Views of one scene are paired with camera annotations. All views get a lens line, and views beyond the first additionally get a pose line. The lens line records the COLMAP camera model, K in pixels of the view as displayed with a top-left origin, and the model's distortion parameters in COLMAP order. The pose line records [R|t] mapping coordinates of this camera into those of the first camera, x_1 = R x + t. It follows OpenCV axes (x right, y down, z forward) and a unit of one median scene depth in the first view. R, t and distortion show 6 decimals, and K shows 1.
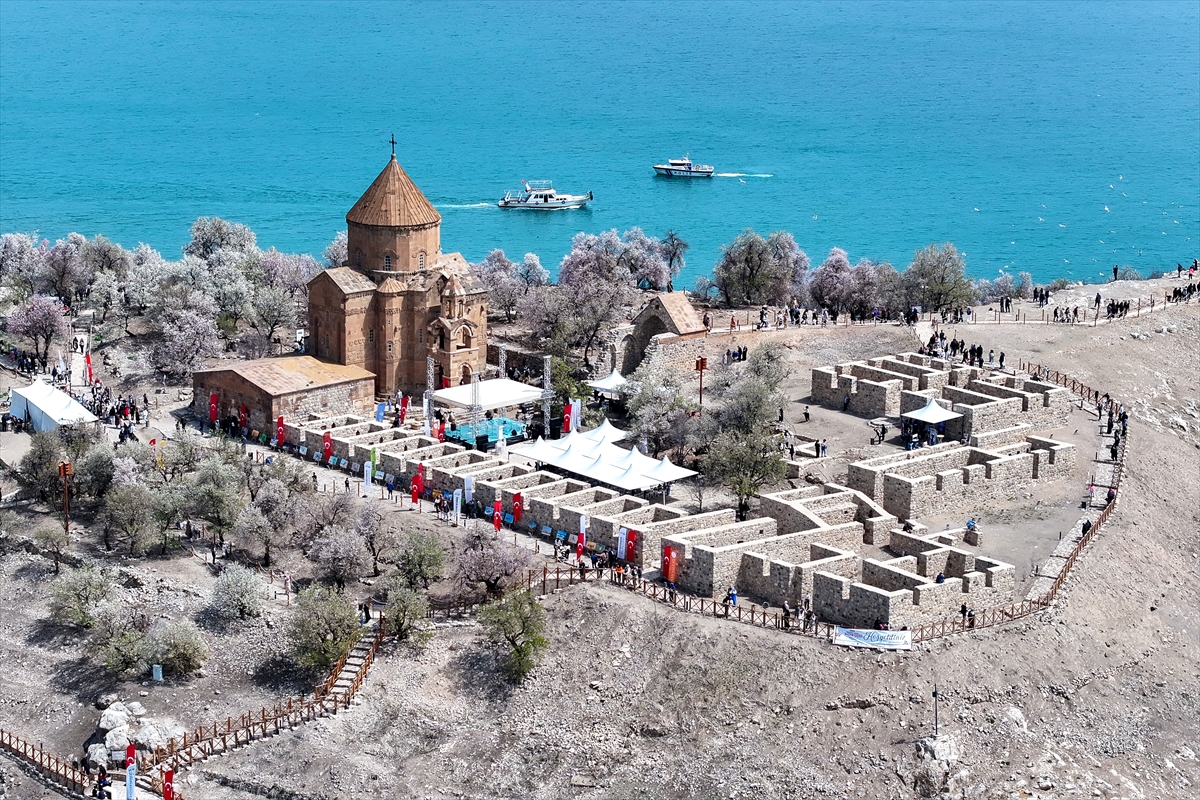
lens RADIAL K [[2854.6, 0, 600.0], [0, 2854.6, 400.0], [0, 0, 1]] dist [-0.151908, -0.157062]
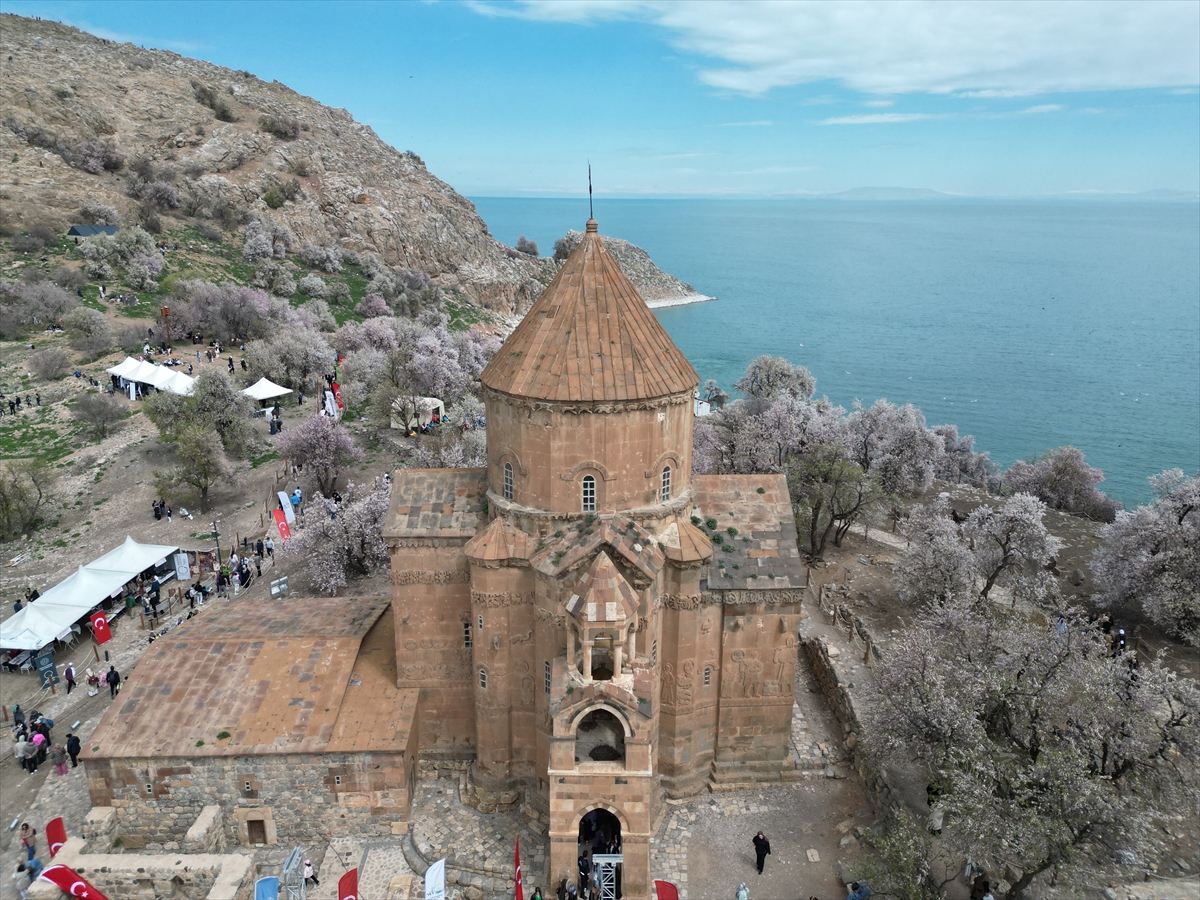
lens RADIAL K [[835.4, 0, 597.6], [0, 835.4, 445.0], [0, 0, 1]] dist [0.078662, -0.070822]
pose [[0.744410, 0.183512, -0.642010, 0.011902], [-0.153454, 0.982774, 0.102987, -0.067830], [0.649850, 0.021855, 0.759748, 0.918840]]
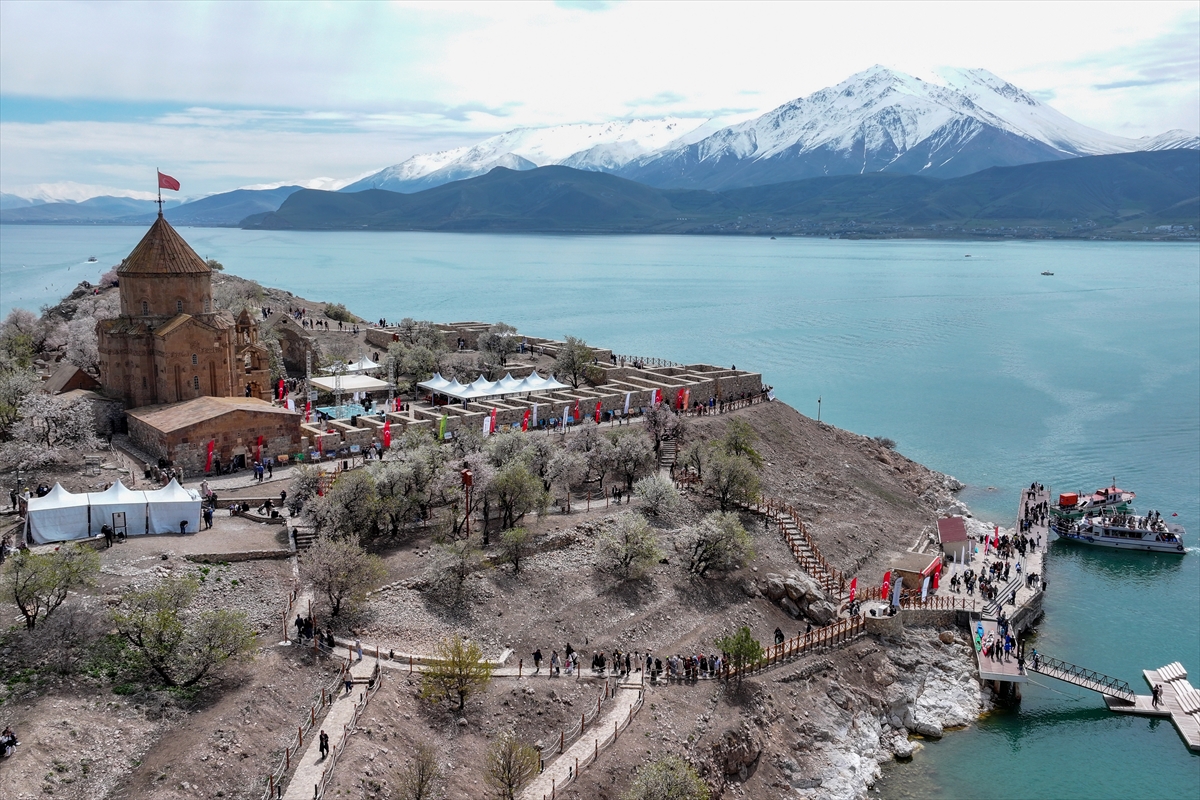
lens RADIAL K [[1006.1, 0, 637.2], [0, 1006.1, 390.9], [0, 0, 1]] dist [0.007930, -0.012488]
pose [[0.032259, -0.178420, 0.983426, -0.468026], [0.223451, 0.960320, 0.166898, -0.044179], [-0.974181, 0.214363, 0.070847, 0.815376]]
